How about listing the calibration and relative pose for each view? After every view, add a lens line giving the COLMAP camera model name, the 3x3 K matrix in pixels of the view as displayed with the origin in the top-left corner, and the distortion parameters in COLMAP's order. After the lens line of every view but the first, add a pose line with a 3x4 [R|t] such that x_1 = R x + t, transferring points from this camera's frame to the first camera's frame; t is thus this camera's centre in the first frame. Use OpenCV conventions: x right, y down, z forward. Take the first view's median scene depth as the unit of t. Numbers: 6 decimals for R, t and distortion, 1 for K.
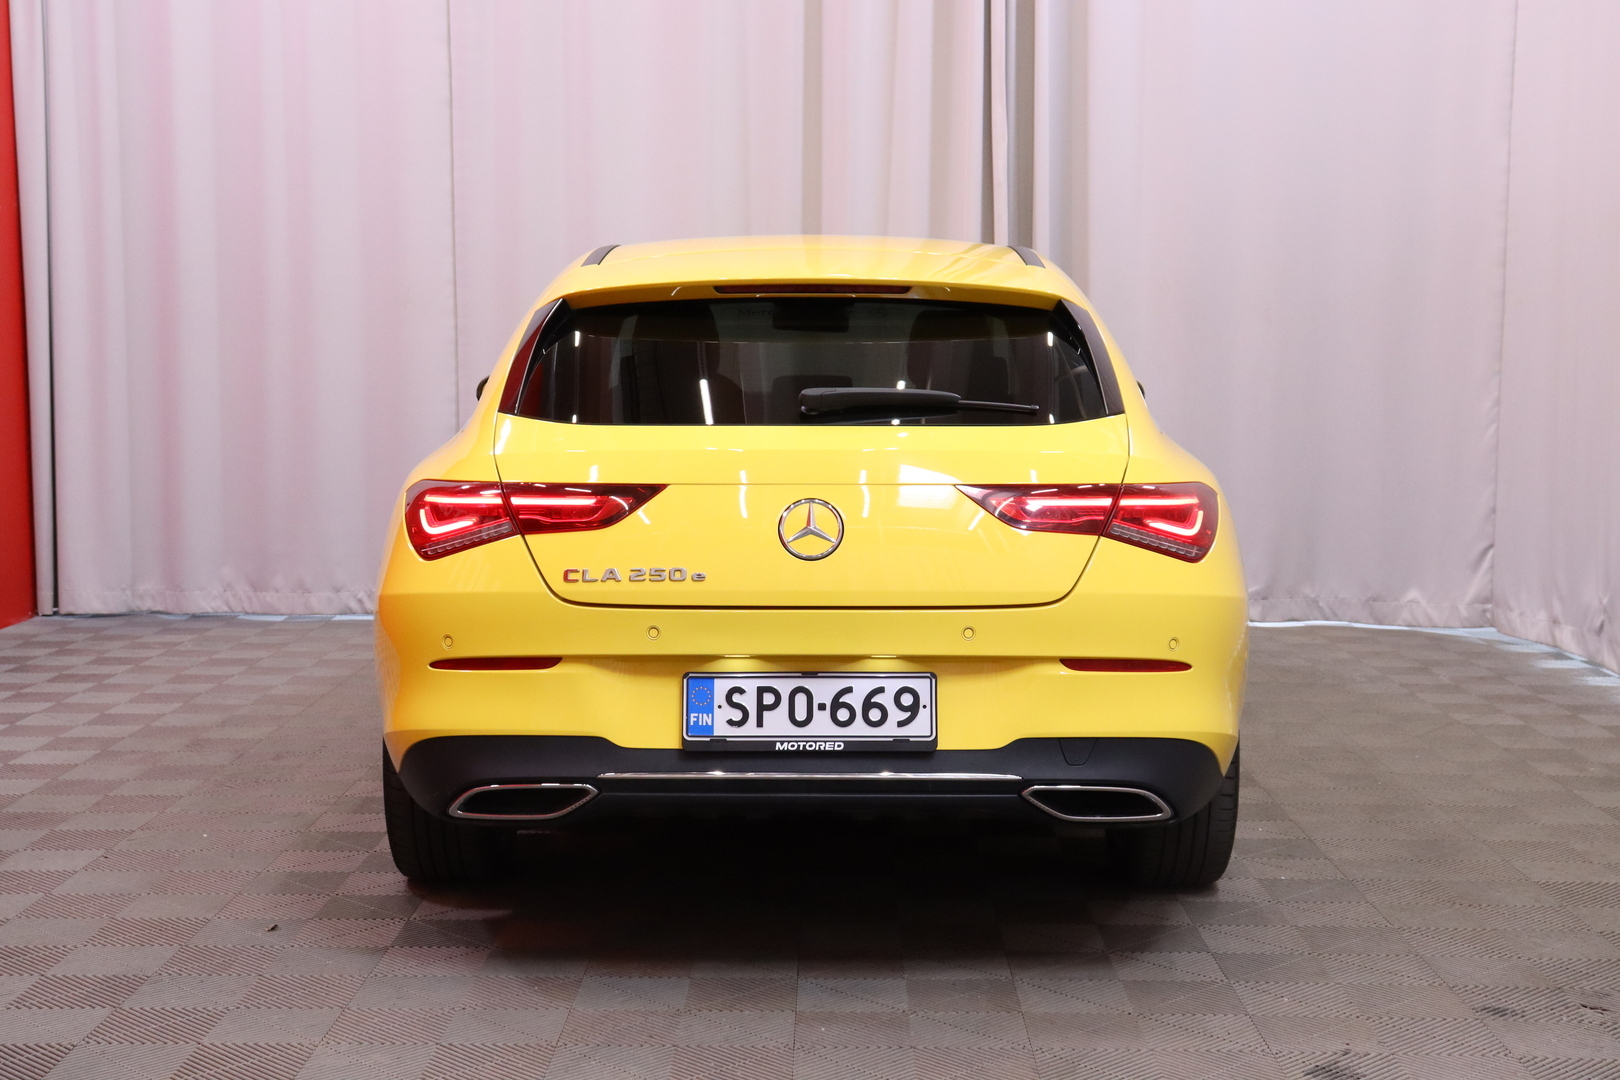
lens RADIAL K [[2219.1, 0, 806.7], [0, 2219.1, 534.5], [0, 0, 1]] dist [0.010796, 0.000000]
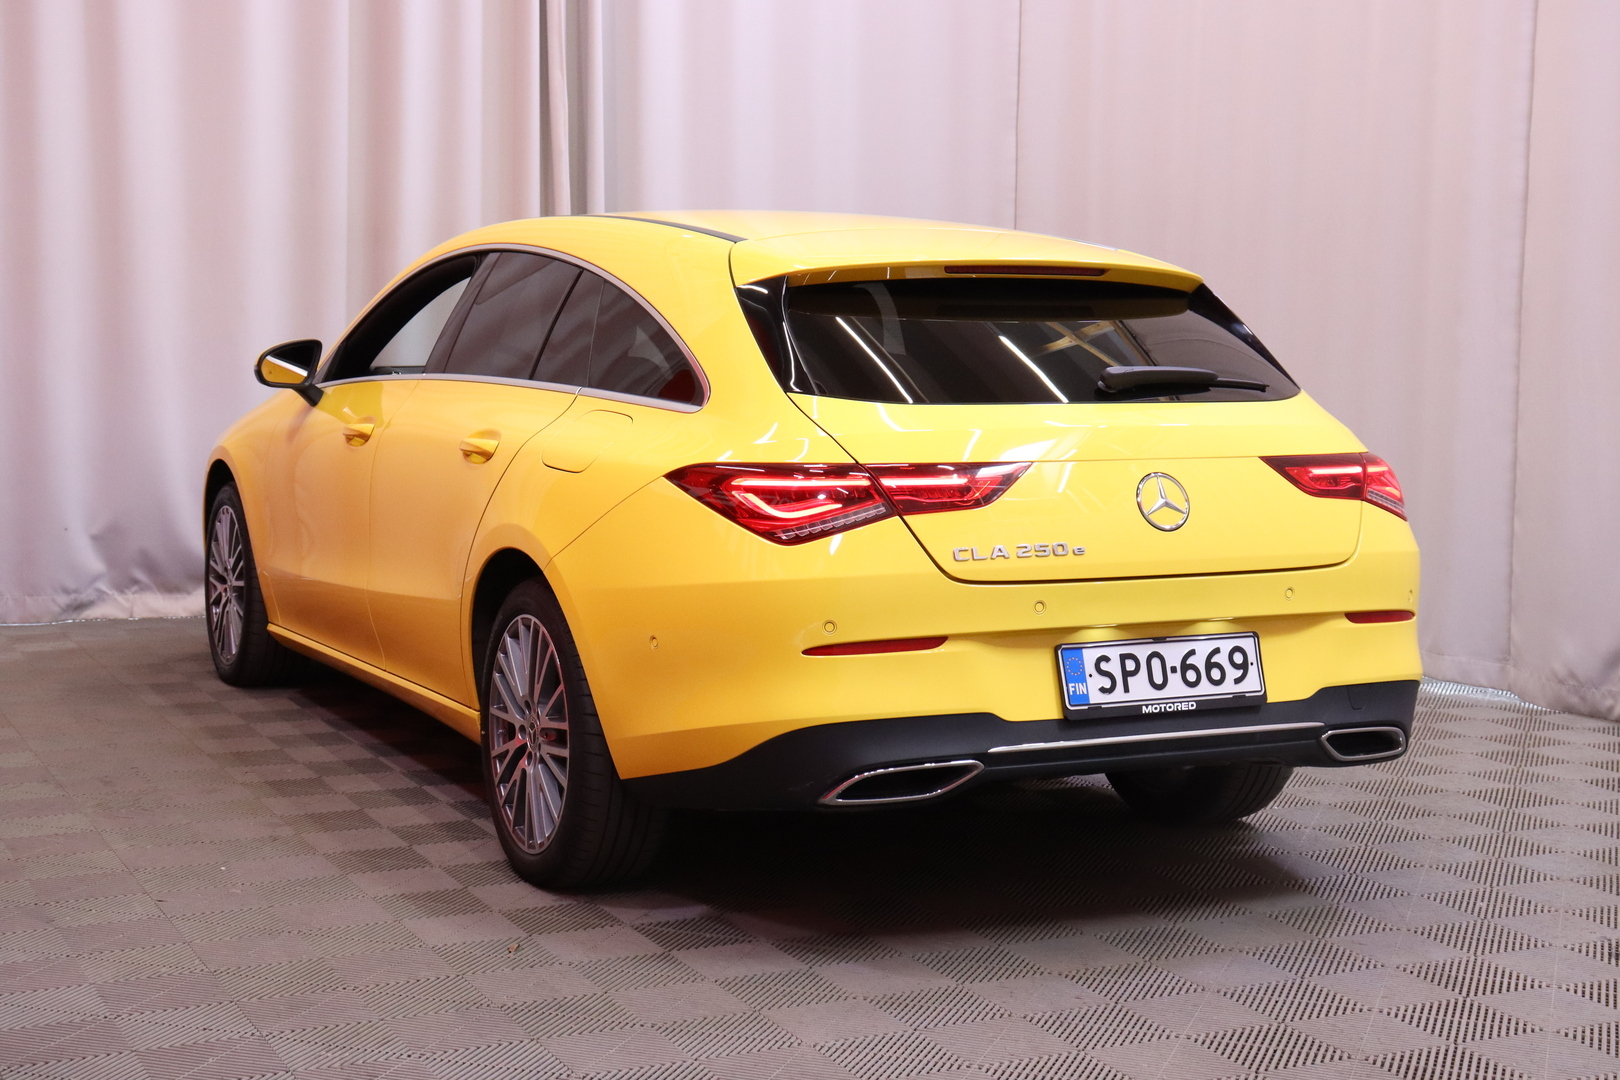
lens RADIAL K [[2367.3, 0, 755.7], [0, 2367.3, 479.9], [0, 0, 1]] dist [0.063730, 0.000000]
pose [[0.896980, -0.025317, 0.441346, -0.664038], [0.028731, 0.999587, -0.001052, -0.017065], [-0.441137, 0.013624, 0.897336, 0.072287]]
